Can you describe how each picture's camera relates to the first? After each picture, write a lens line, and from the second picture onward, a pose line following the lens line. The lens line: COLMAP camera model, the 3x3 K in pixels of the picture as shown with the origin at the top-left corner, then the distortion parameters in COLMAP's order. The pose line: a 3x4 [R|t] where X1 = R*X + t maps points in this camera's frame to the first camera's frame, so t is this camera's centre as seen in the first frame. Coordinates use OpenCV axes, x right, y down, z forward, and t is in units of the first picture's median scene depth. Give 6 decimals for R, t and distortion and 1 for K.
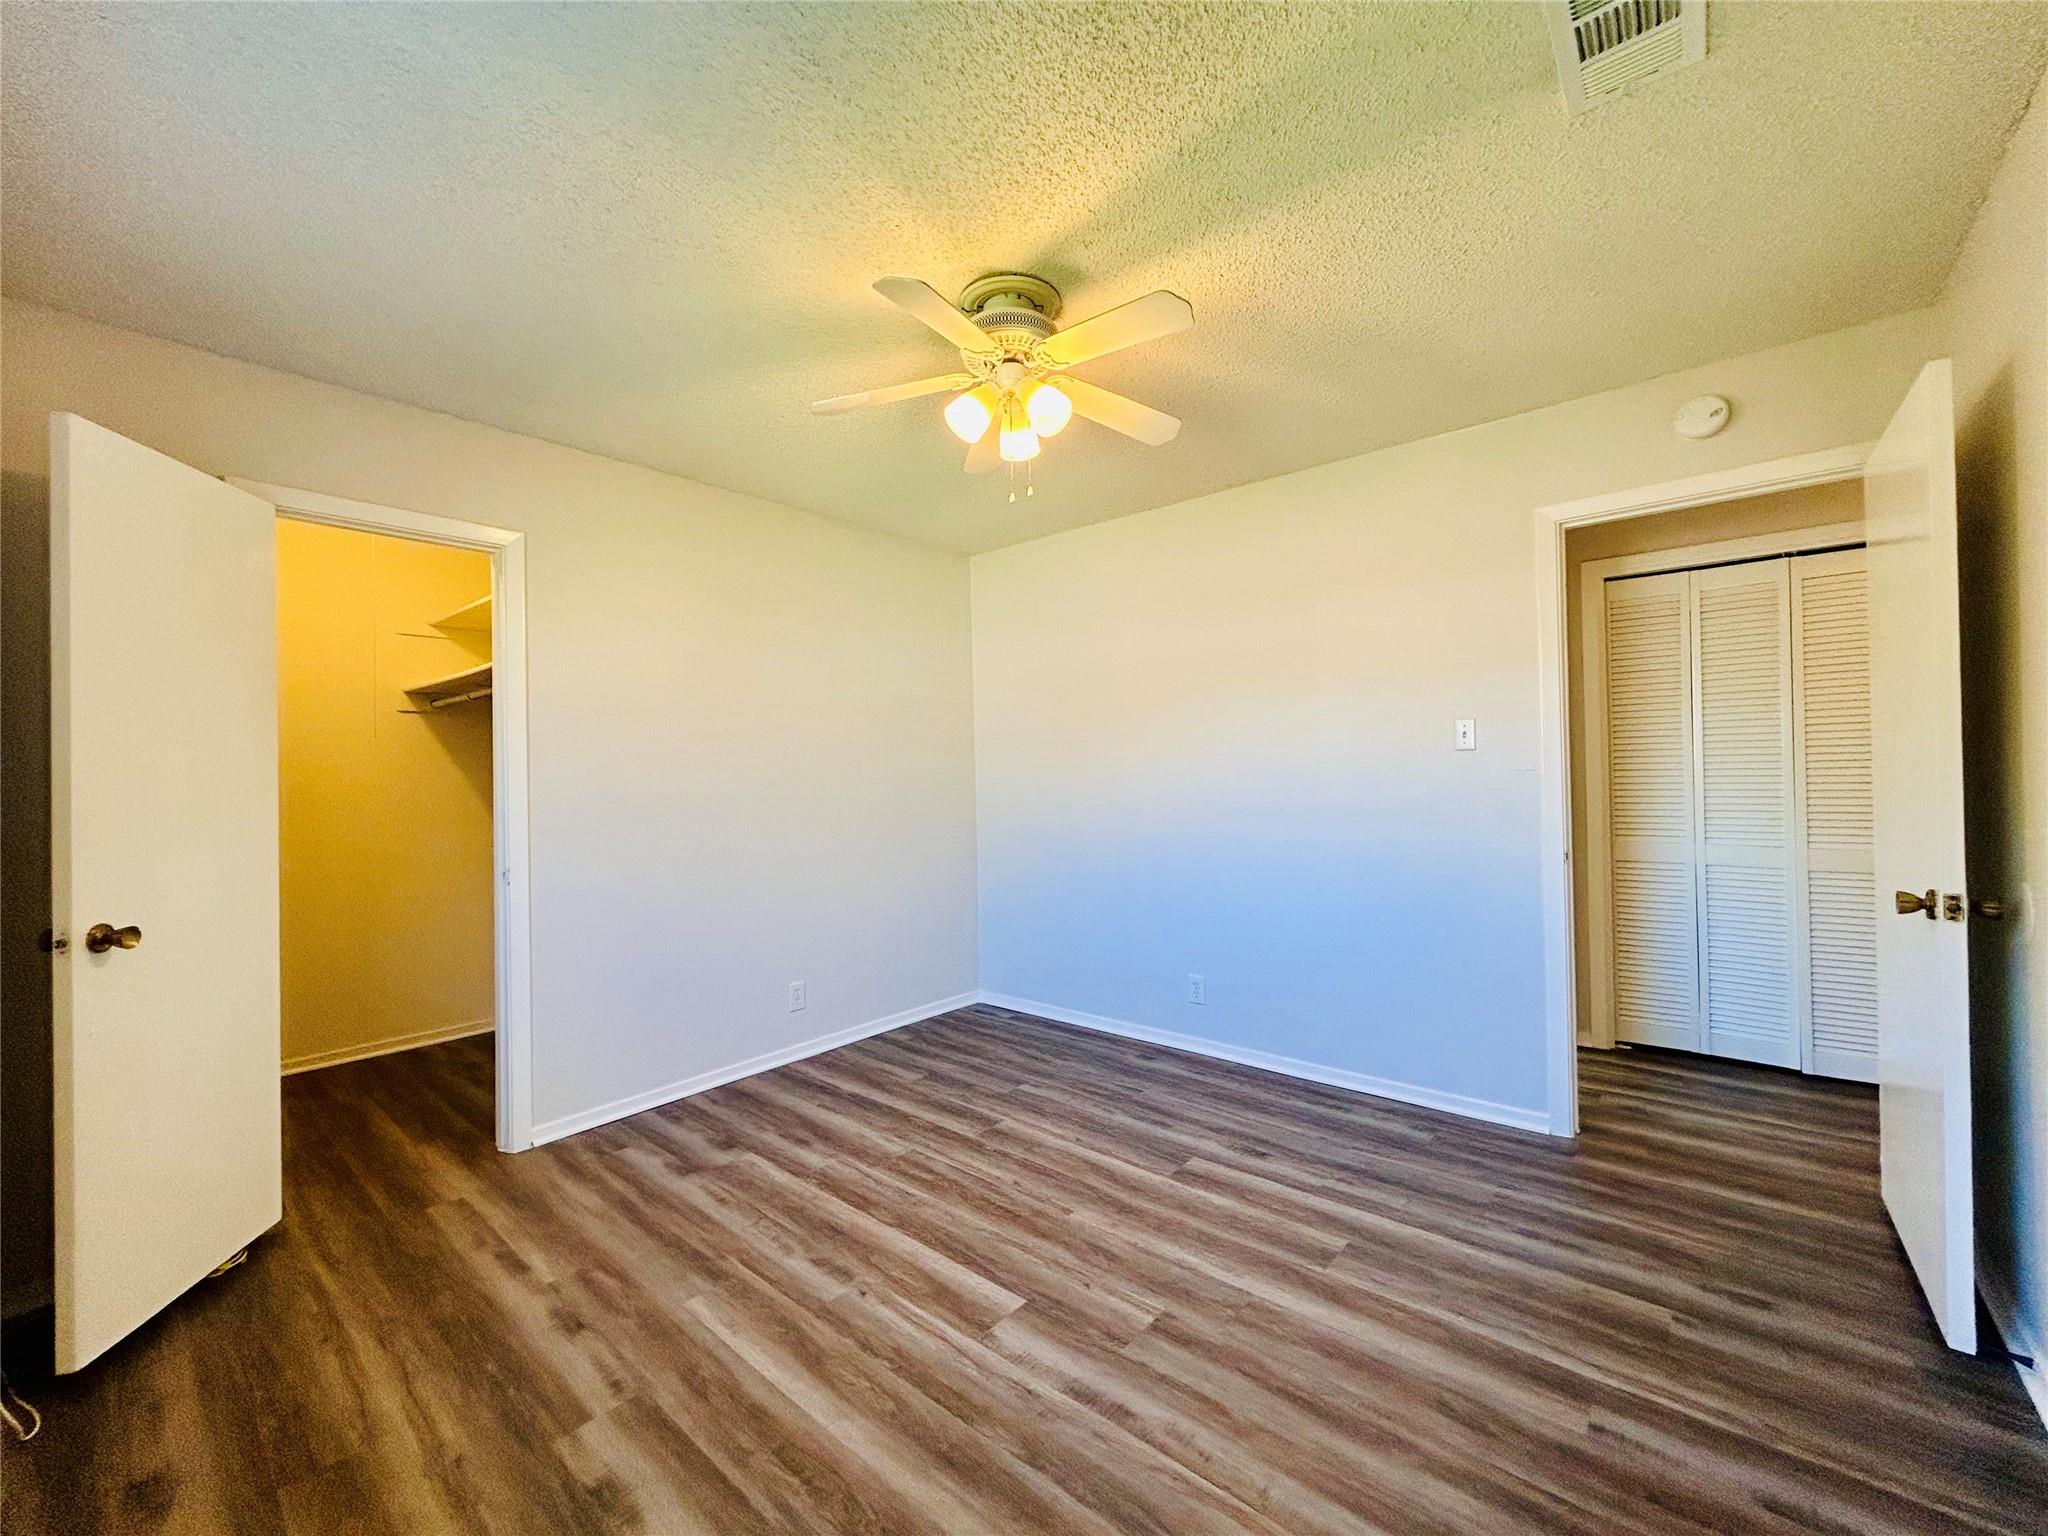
lens RADIAL K [[821.2, 0, 1028.7], [0, 821.2, 770.3], [0, 0, 1]] dist [-0.003253, 0.002531]
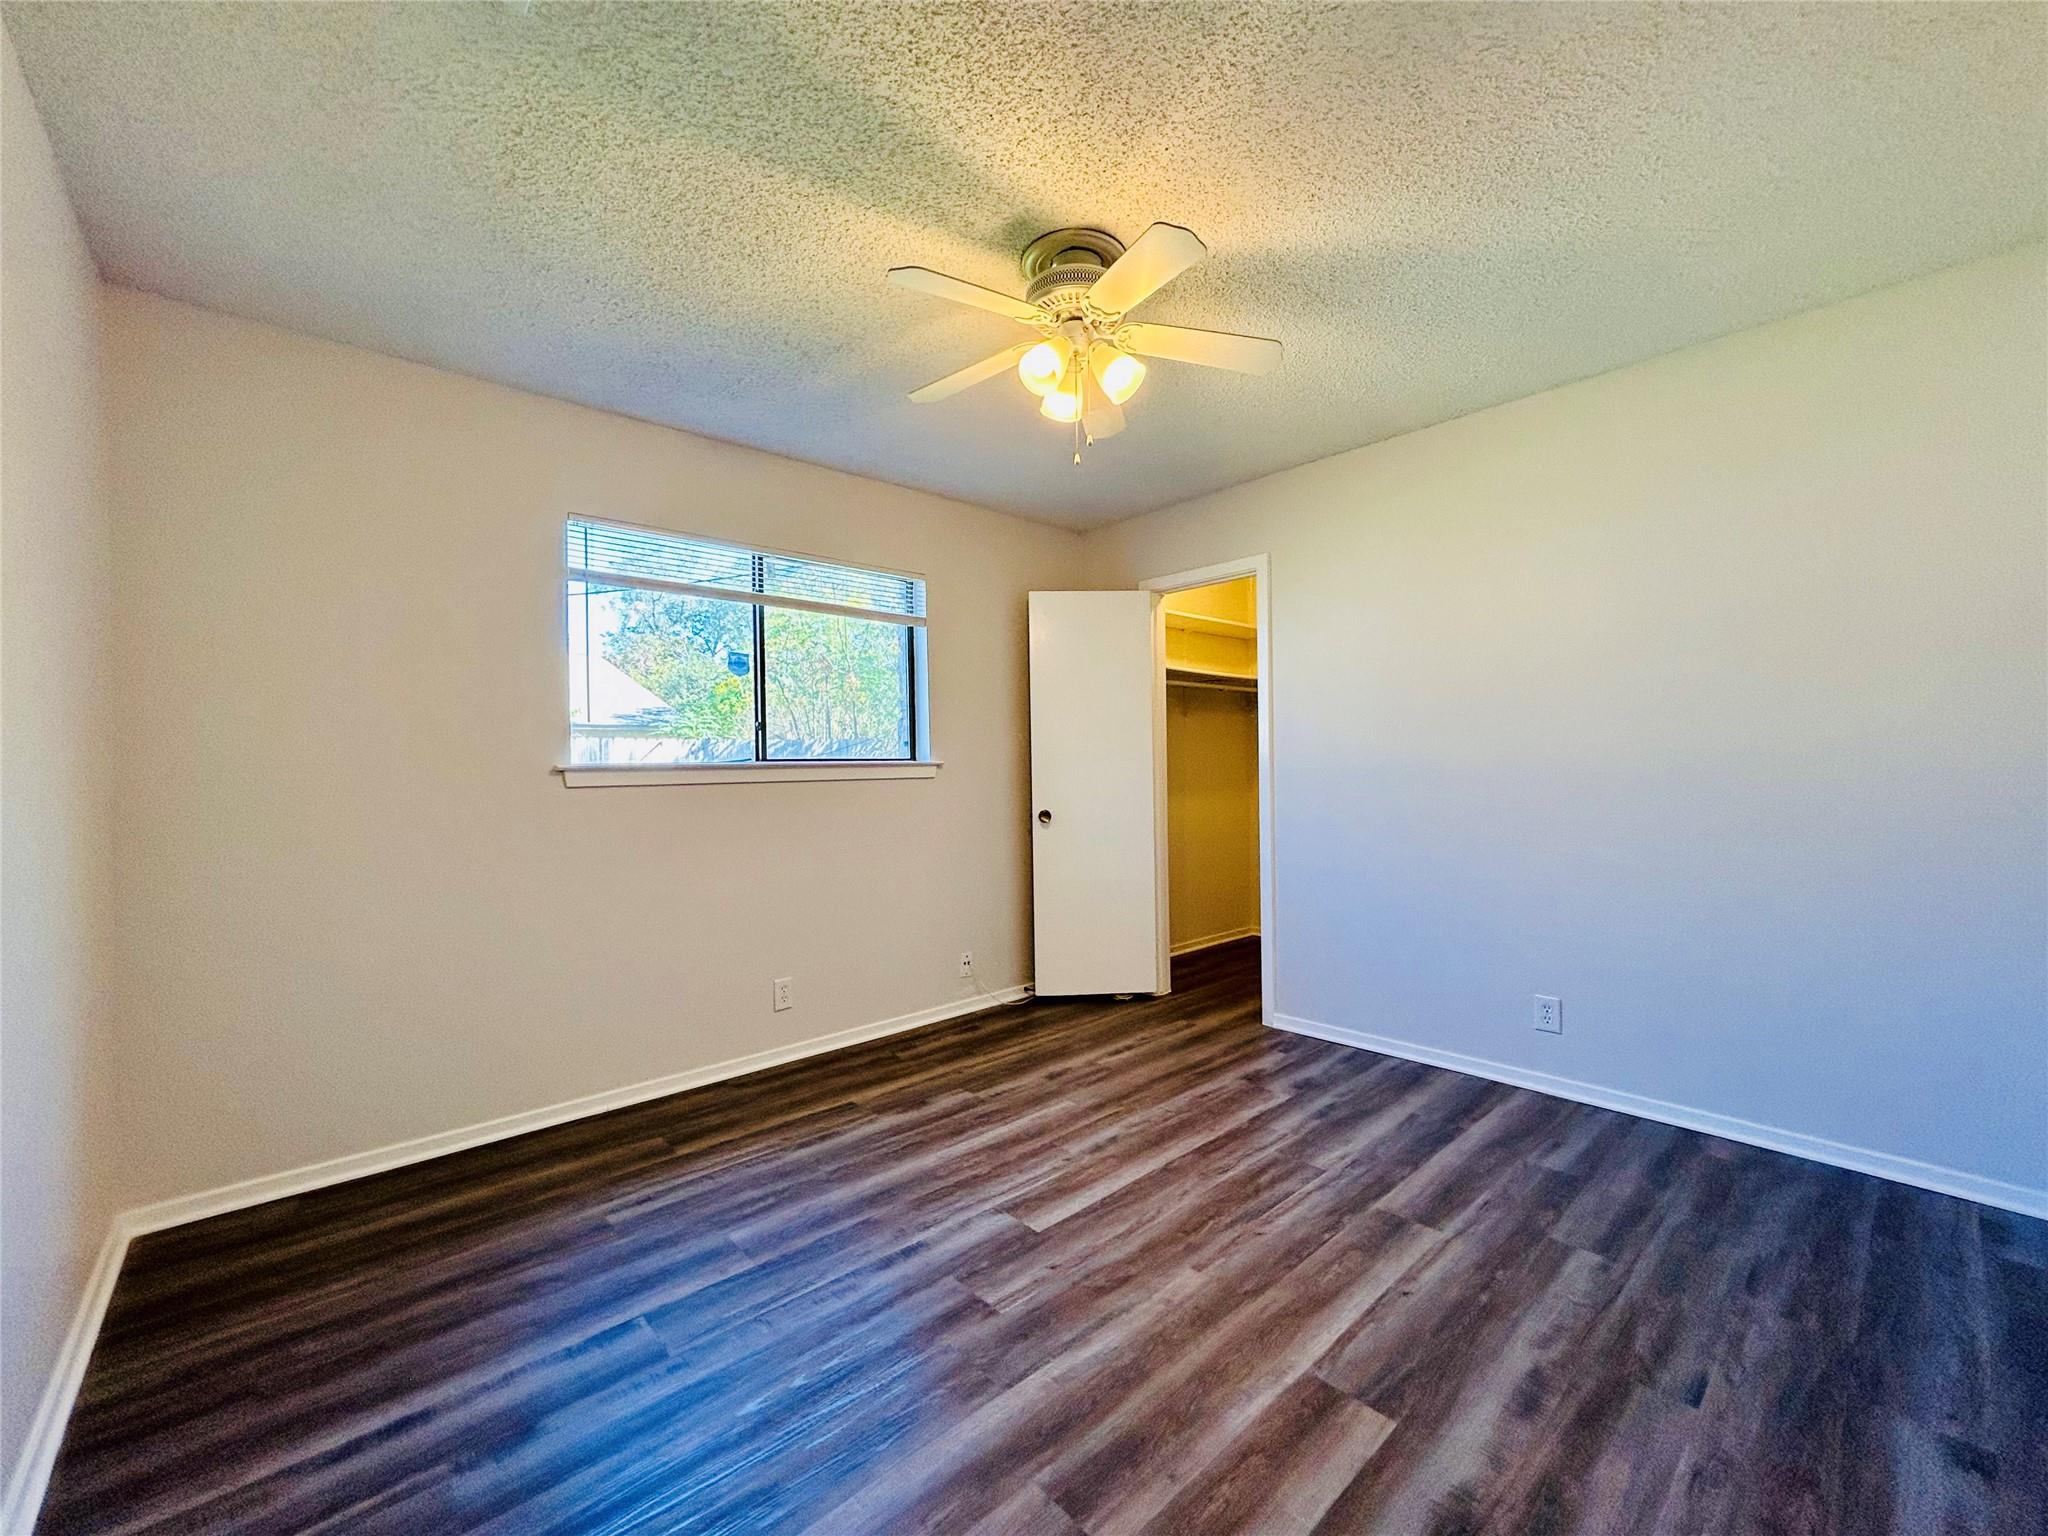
lens RADIAL K [[821.2, 0, 1026.7], [0, 821.2, 766.8], [0, 0, 1]] dist [-0.003253, 0.002531]
pose [[-0.121925, 0.024763, -0.992230, 0.794832], [0.019761, 0.999551, 0.022517, 0.011919], [0.992343, -0.016862, -0.122360, 0.854959]]
